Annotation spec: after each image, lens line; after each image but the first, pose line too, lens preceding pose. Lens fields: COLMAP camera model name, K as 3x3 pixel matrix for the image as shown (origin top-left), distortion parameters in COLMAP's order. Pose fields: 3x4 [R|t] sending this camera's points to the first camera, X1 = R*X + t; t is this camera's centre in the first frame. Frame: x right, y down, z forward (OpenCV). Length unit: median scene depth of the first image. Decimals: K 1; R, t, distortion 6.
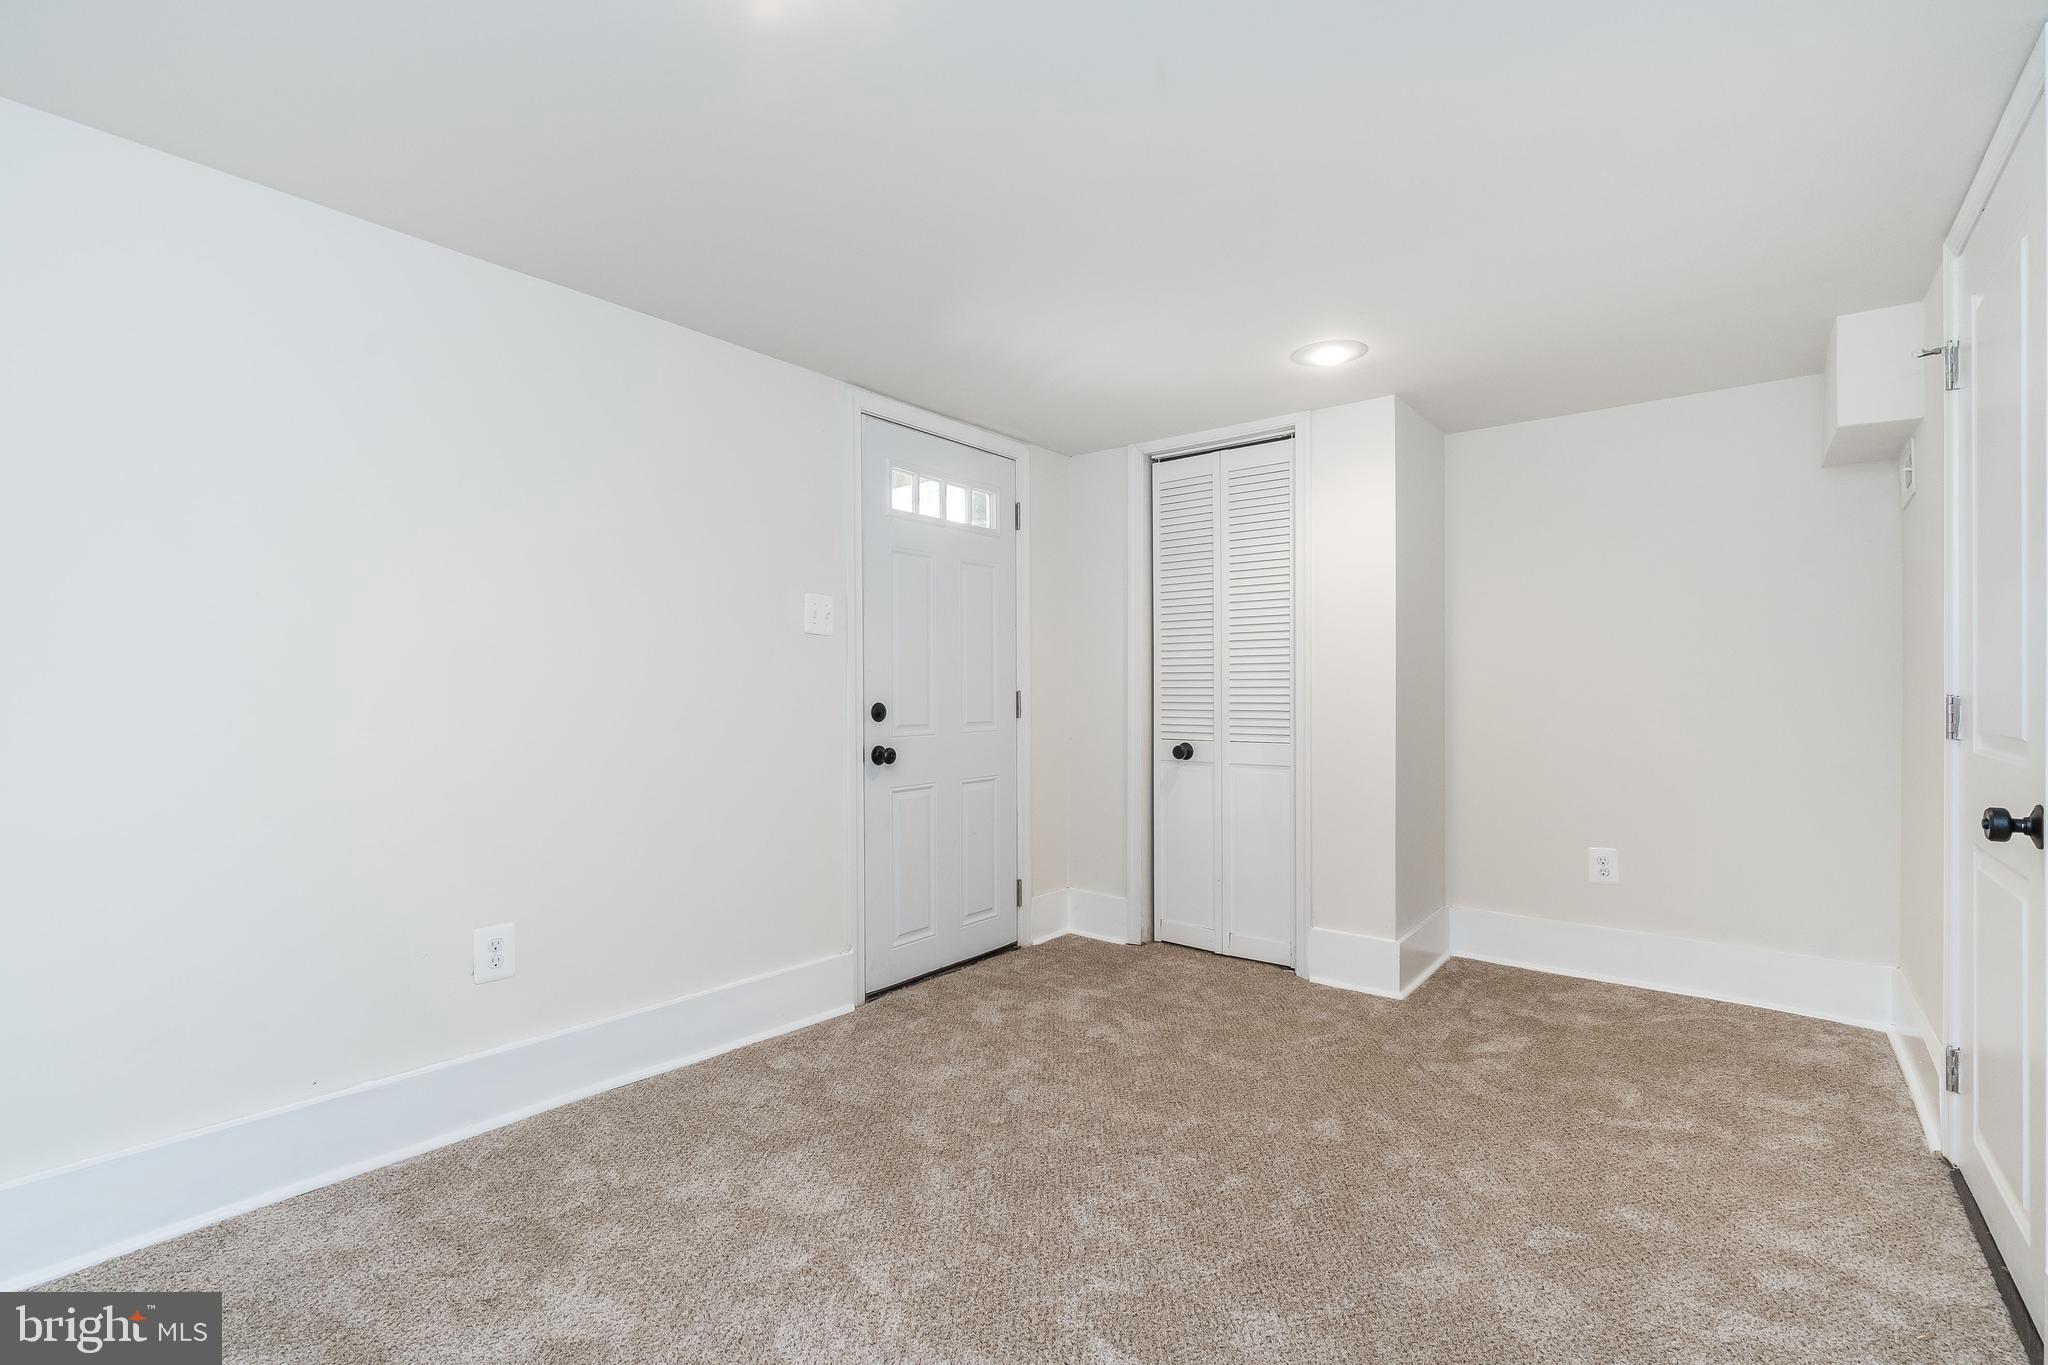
lens RADIAL K [[927.2, 0, 1005.6], [0, 927.2, 686.8], [0, 0, 1]] dist [-0.008524, 0.003159]
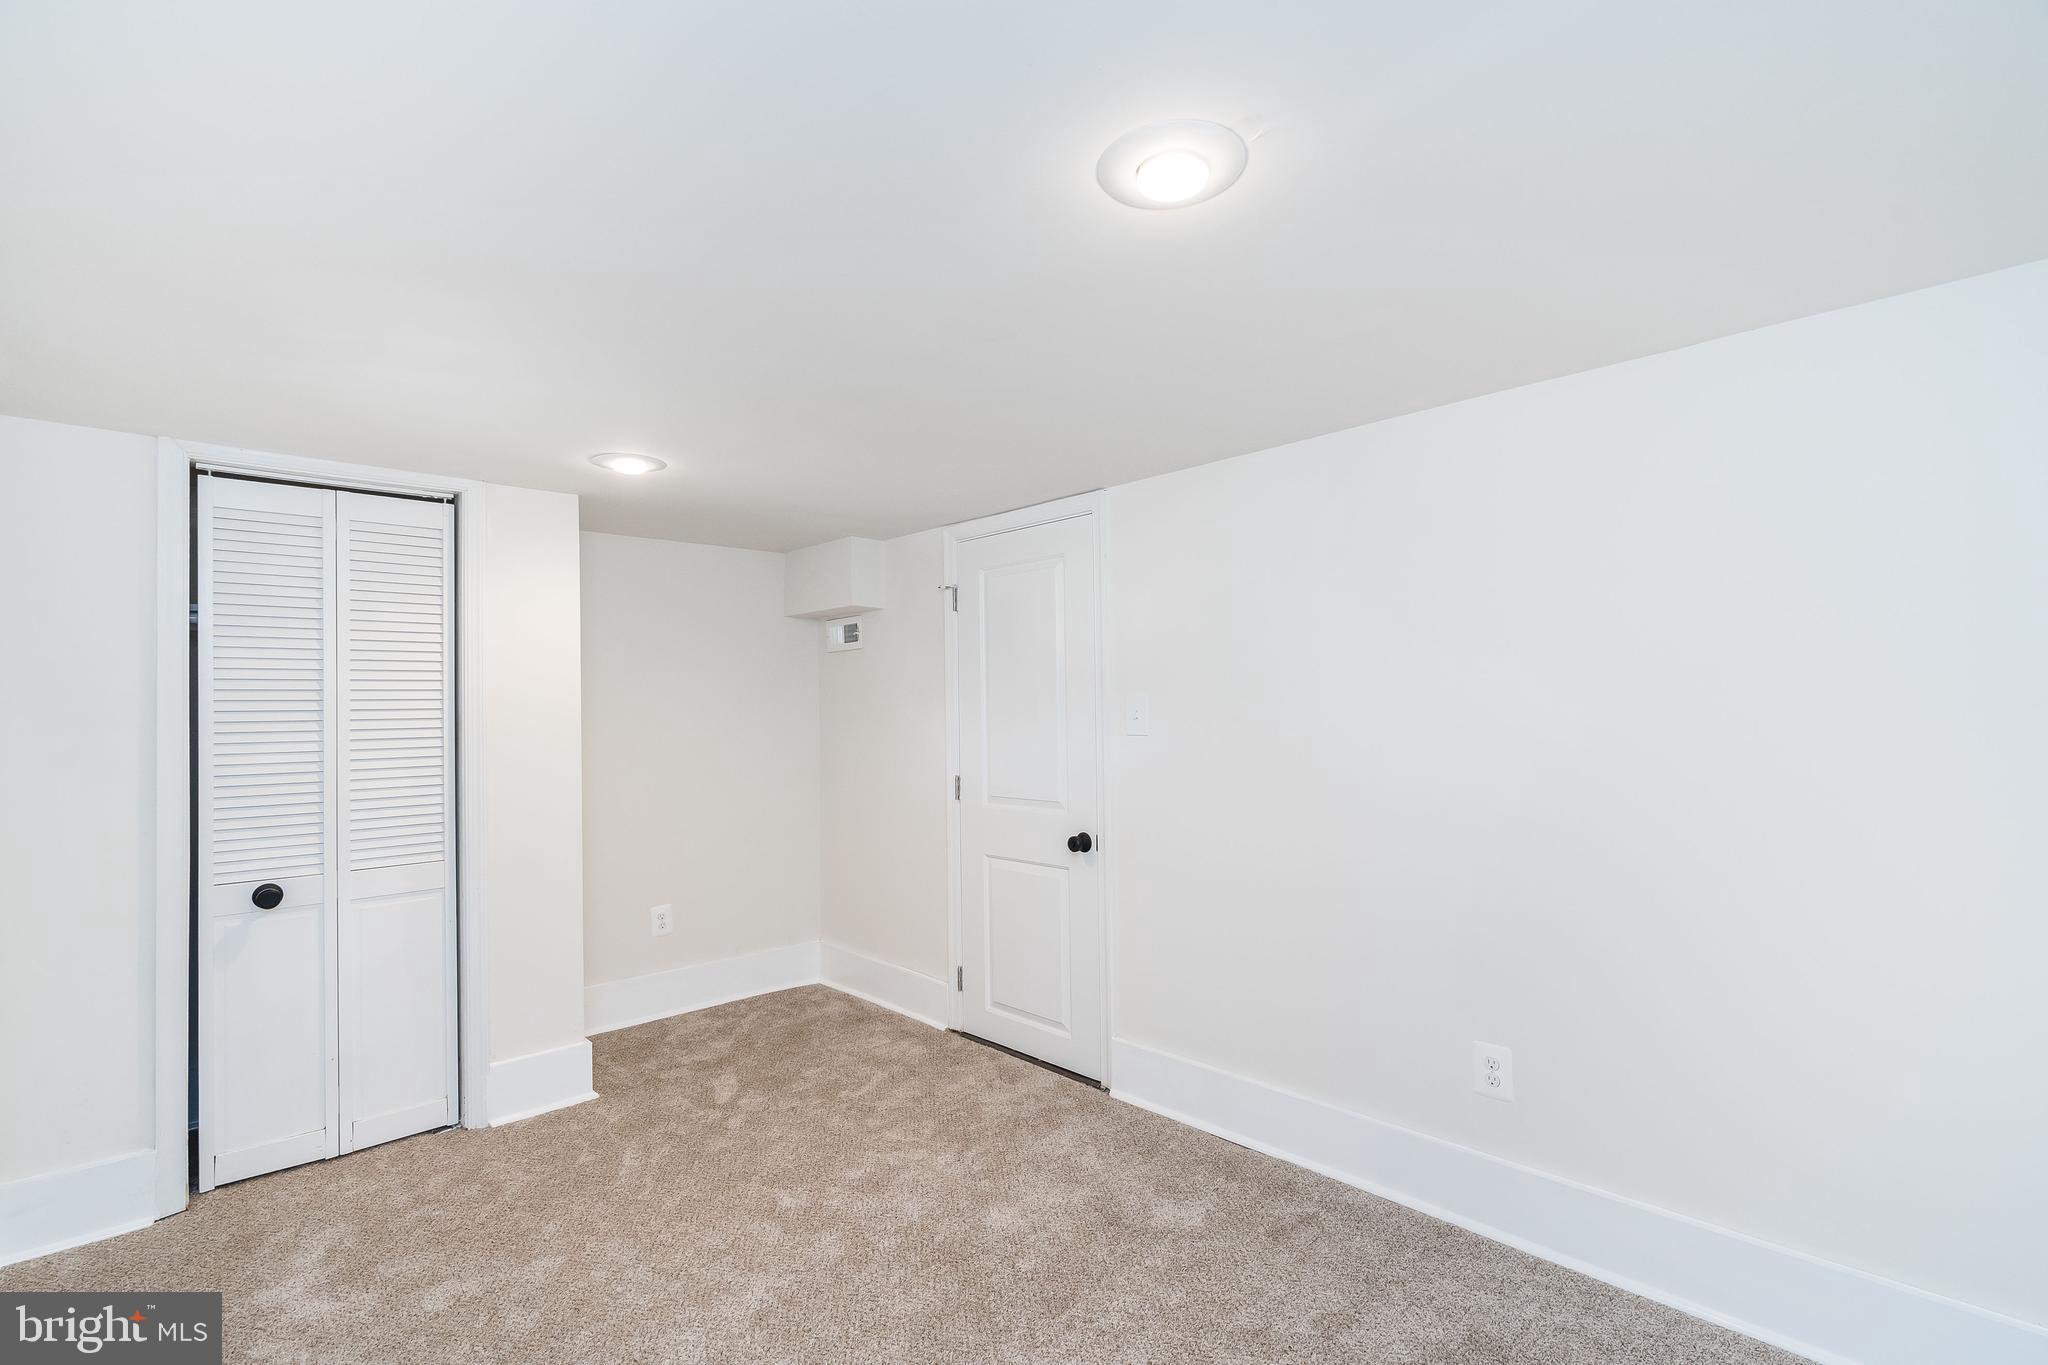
lens RADIAL K [[927.2, 0, 1007.0], [0, 927.2, 691.0], [0, 0, 1]] dist [-0.008524, 0.003159]
pose [[0.145559, 0.016916, 0.989205, -0.477678], [0.014865, 0.999704, -0.019283, -0.073654], [-0.989238, 0.017512, 0.145264, 0.376347]]
